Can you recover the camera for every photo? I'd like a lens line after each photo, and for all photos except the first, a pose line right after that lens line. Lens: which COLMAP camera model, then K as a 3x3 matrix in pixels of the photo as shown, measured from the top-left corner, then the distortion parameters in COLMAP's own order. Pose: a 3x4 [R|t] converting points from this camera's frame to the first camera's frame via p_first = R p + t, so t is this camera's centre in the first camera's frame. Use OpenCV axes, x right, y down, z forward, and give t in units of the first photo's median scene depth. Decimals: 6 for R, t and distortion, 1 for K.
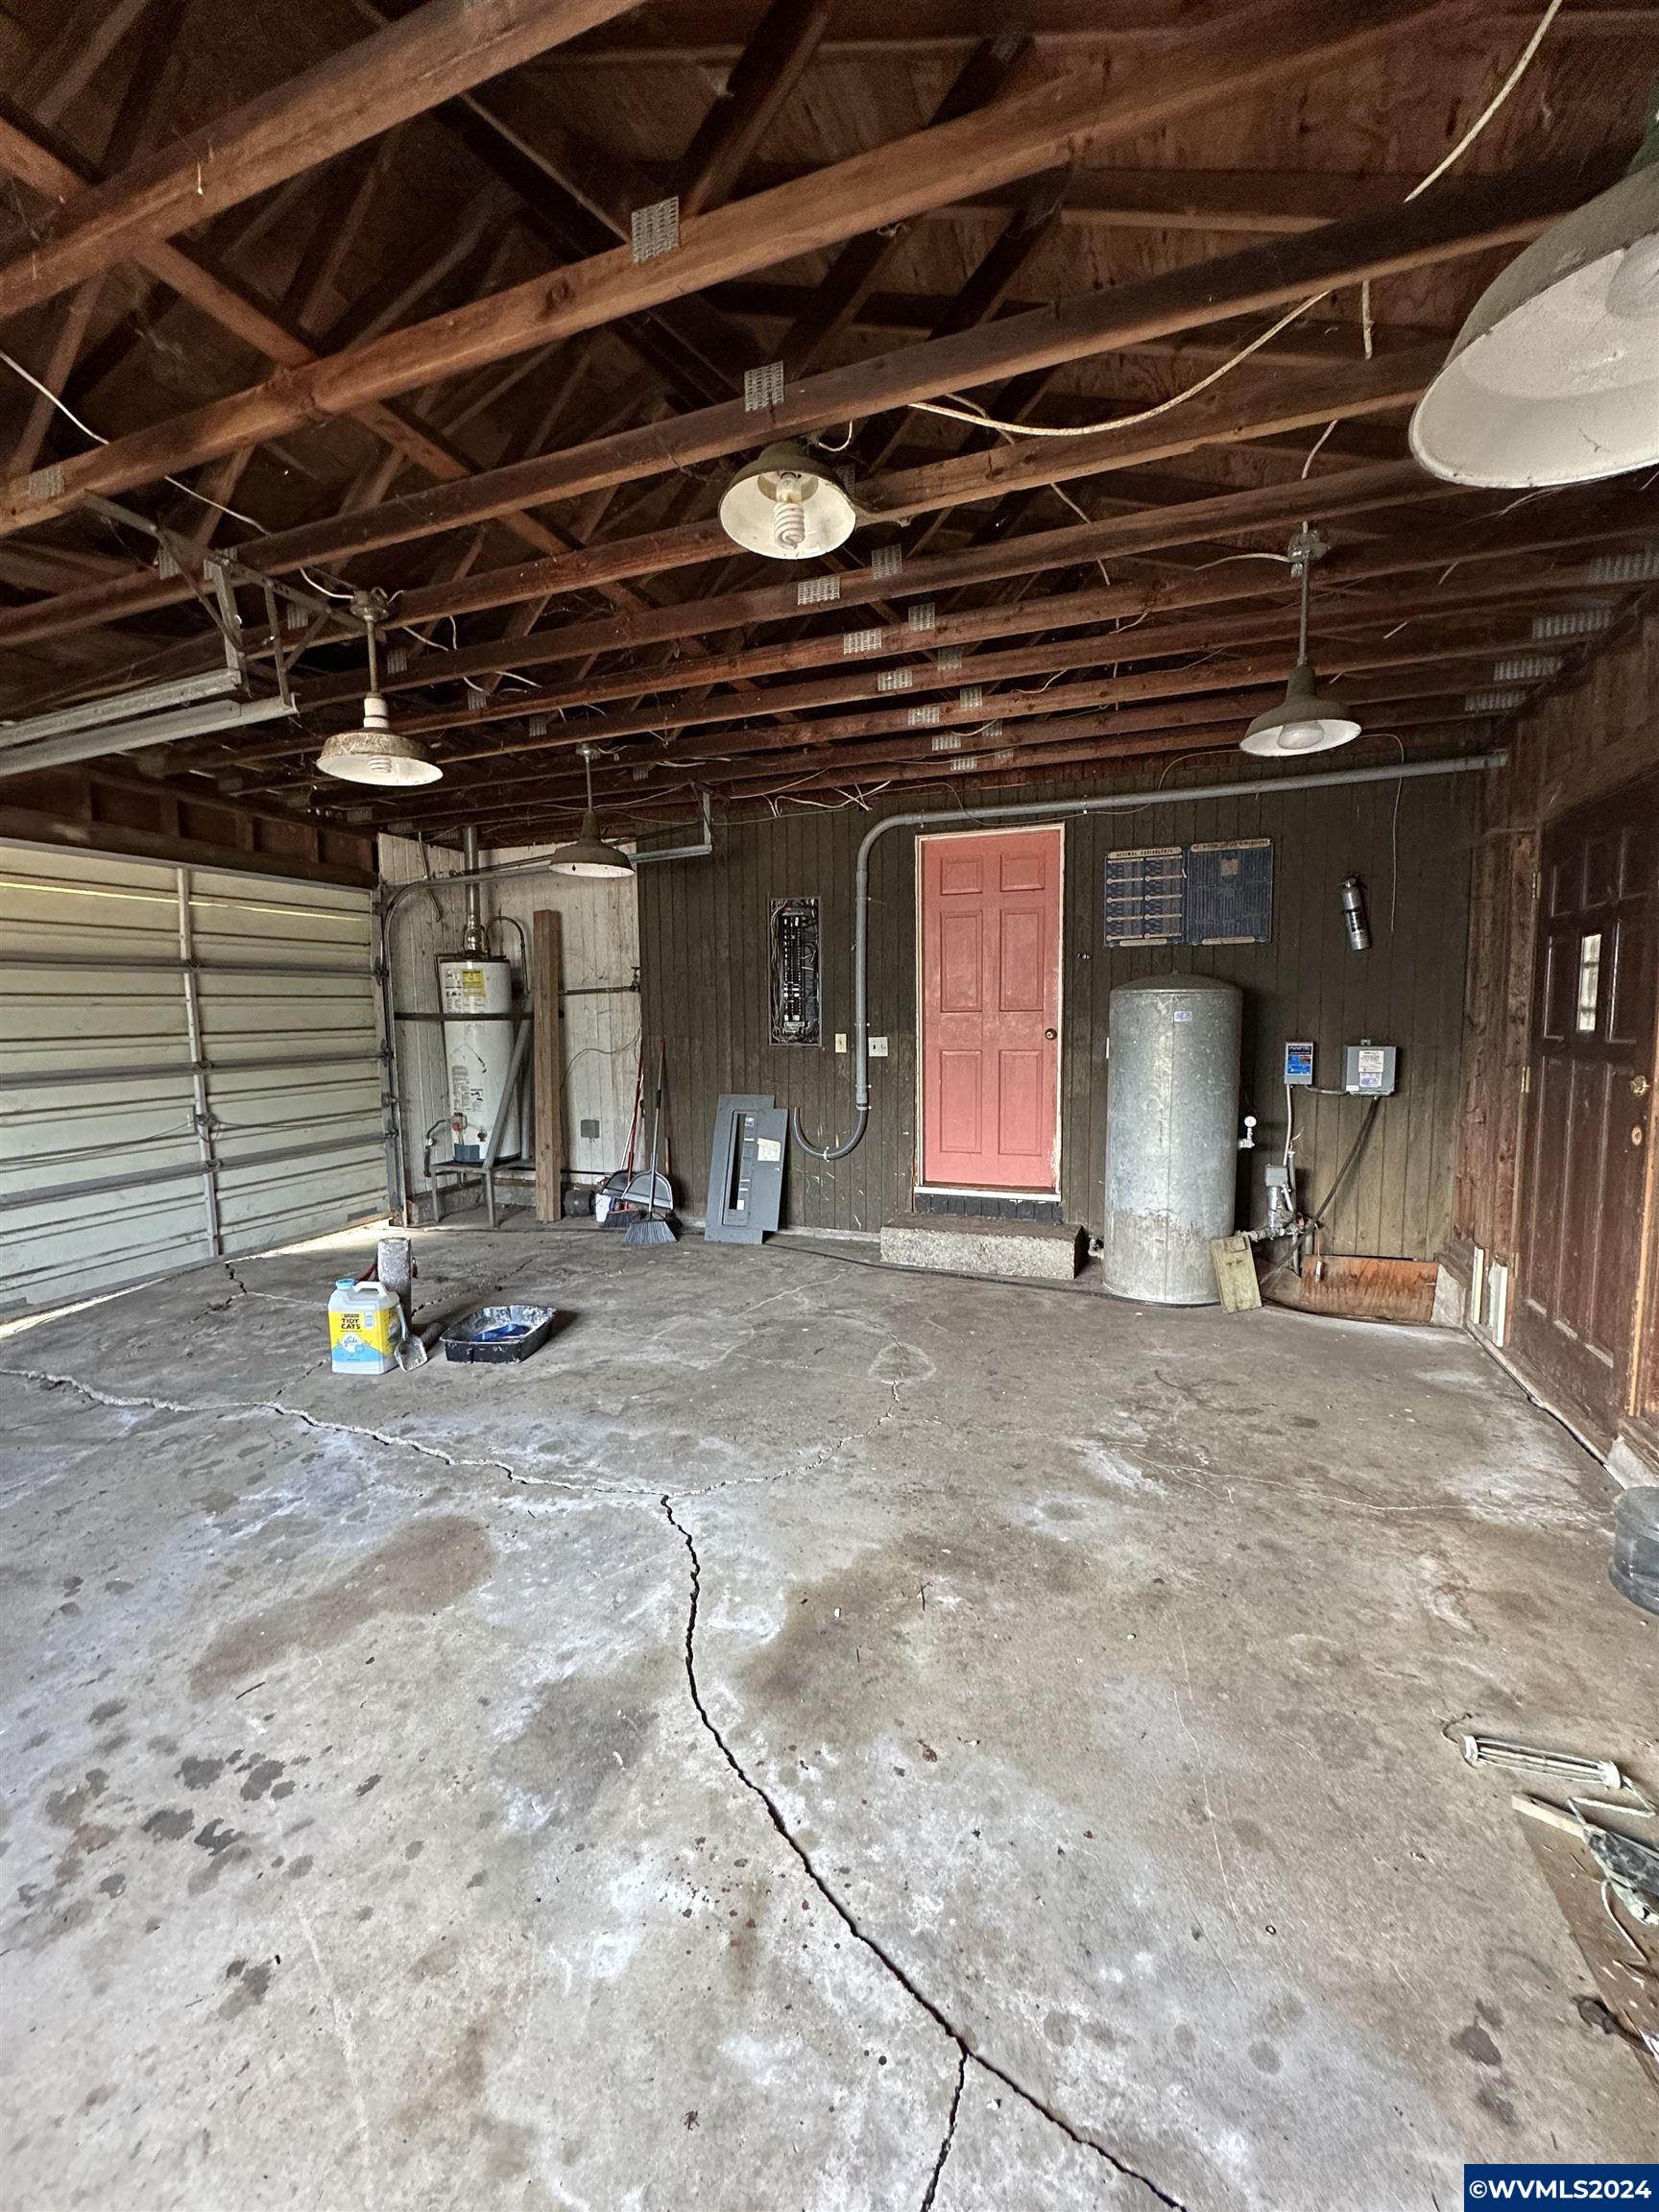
lens RADIAL K [[880.2, 0, 829.9], [0, 880.2, 1096.6], [0, 0, 1]] dist [-0.004518, -0.000199]
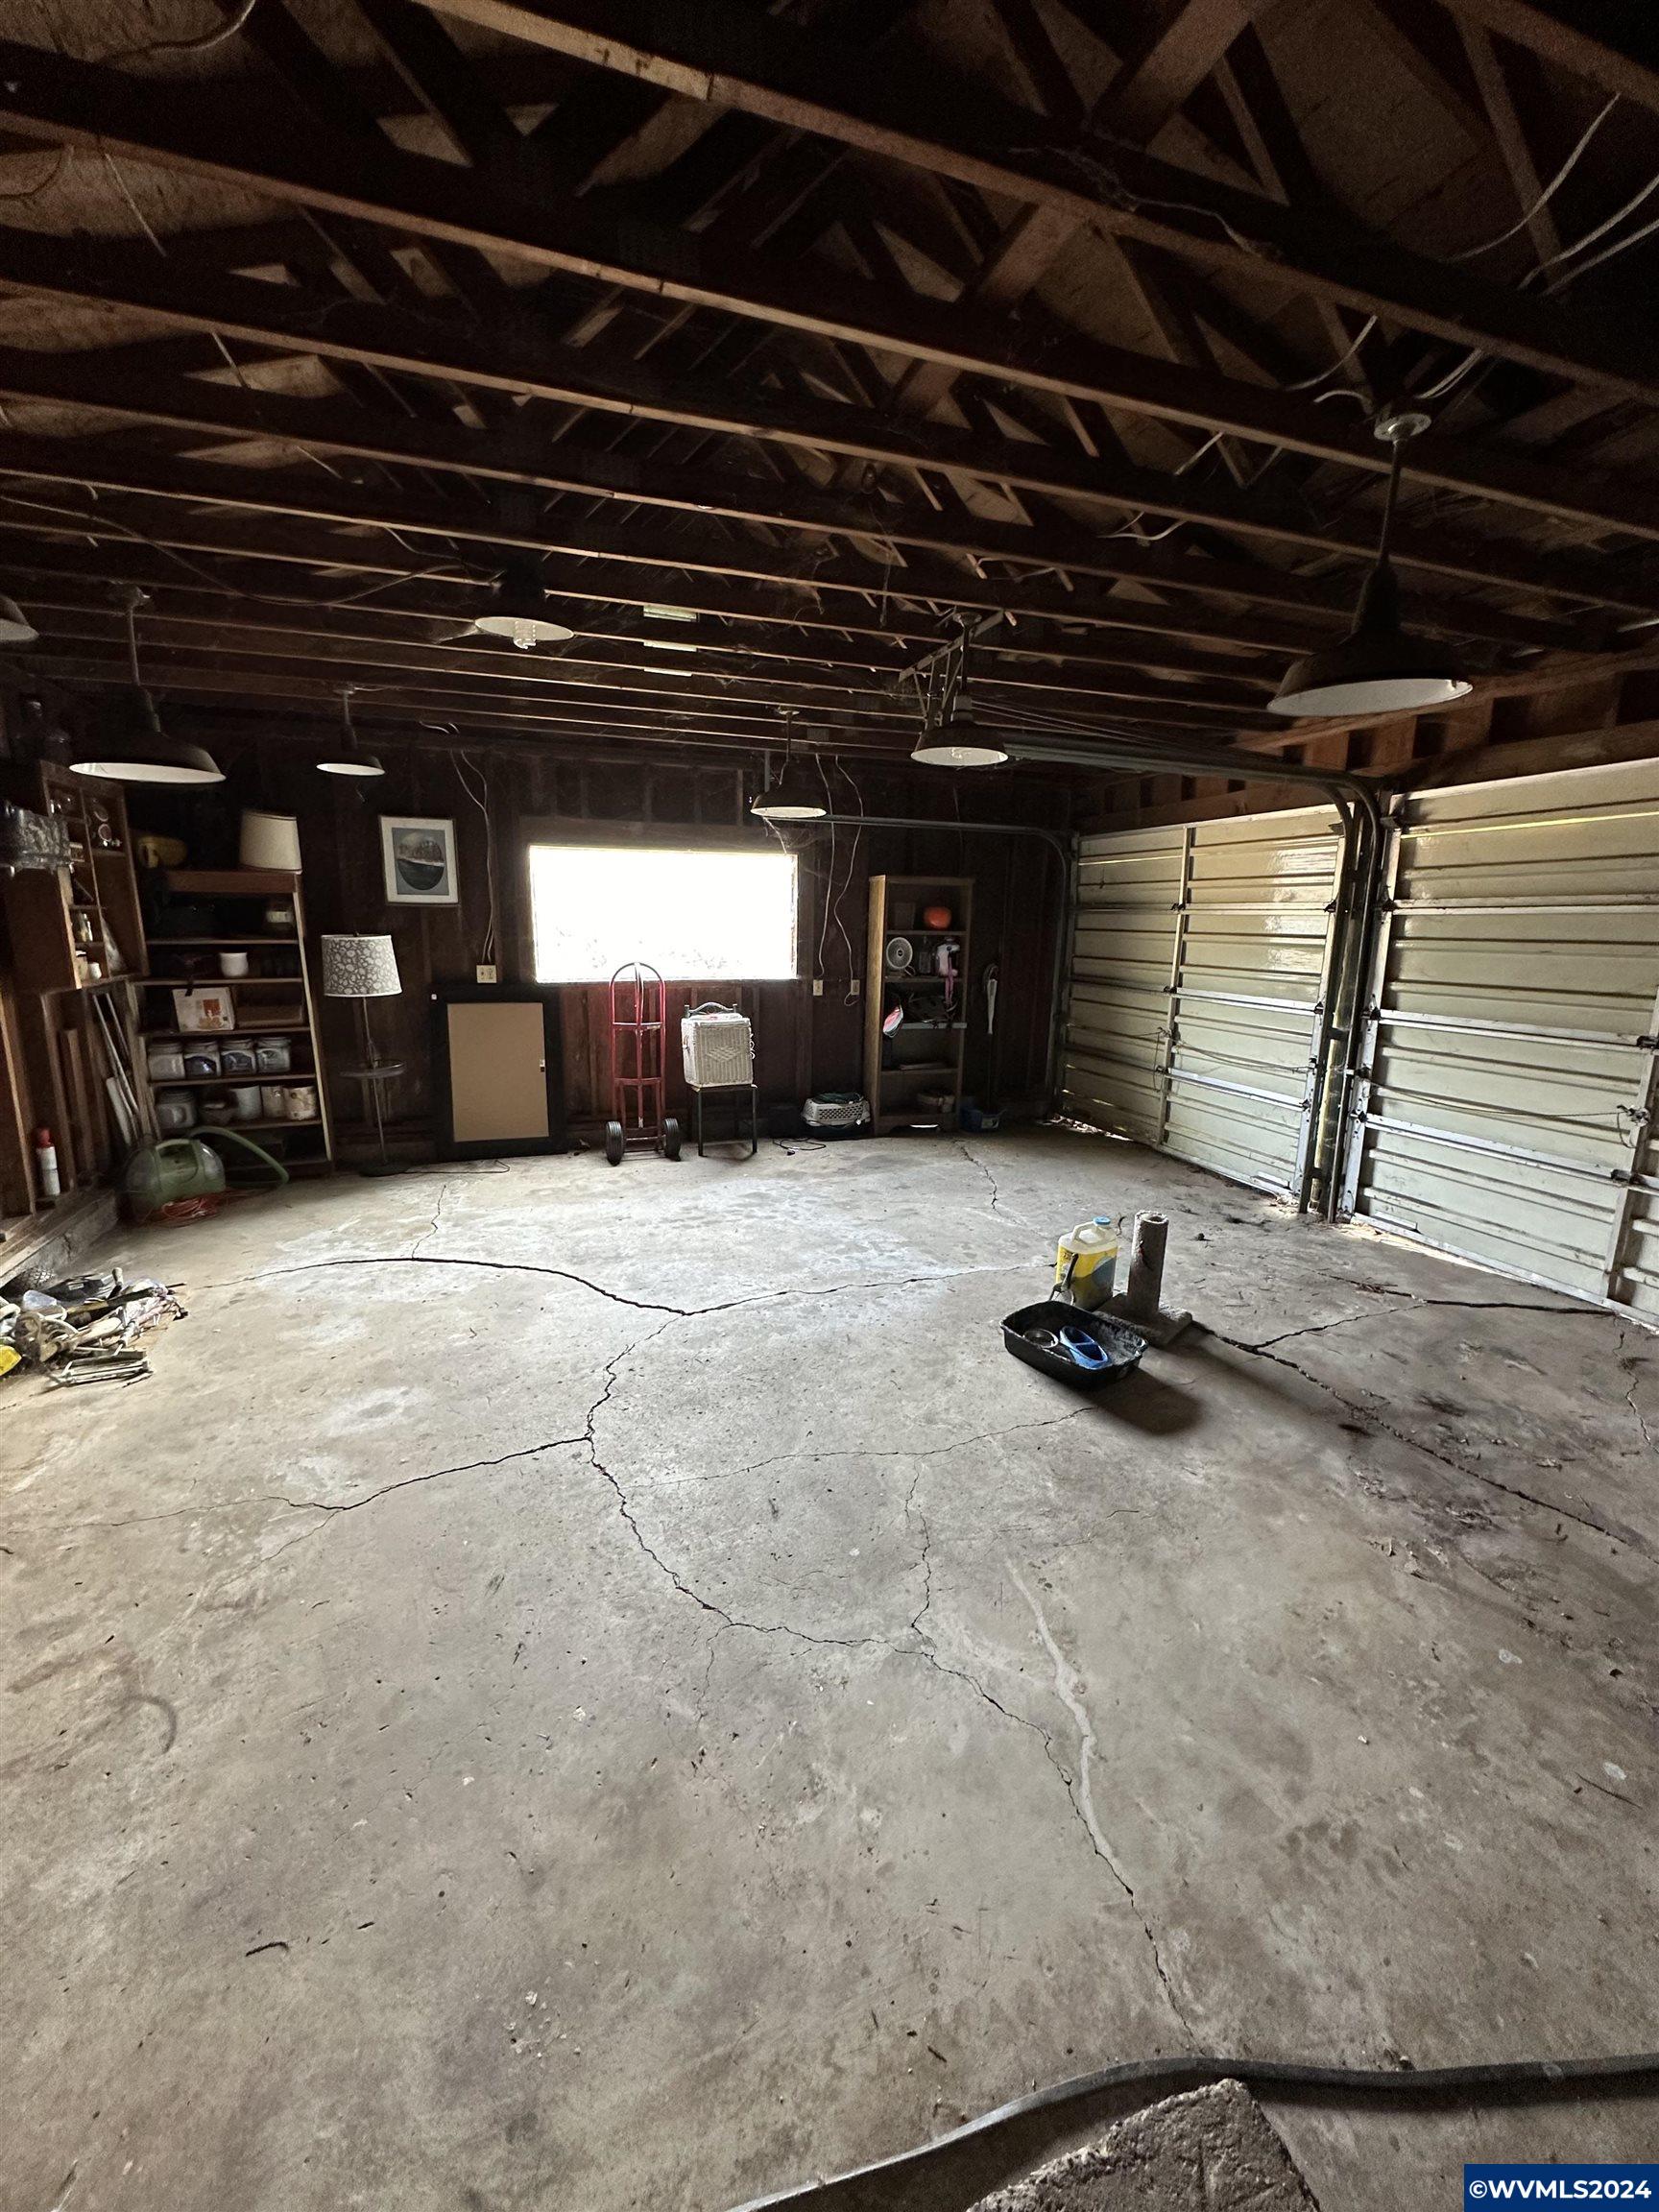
lens RADIAL K [[880.2, 0, 829.6], [0, 880.2, 1100.3], [0, 0, 1]] dist [-0.004518, -0.000199]
pose [[-0.758438, 0.134372, -0.637742, 0.420783], [-0.065715, 0.957762, 0.279952, -0.240804], [0.648423, 0.254235, -0.717573, 1.792380]]
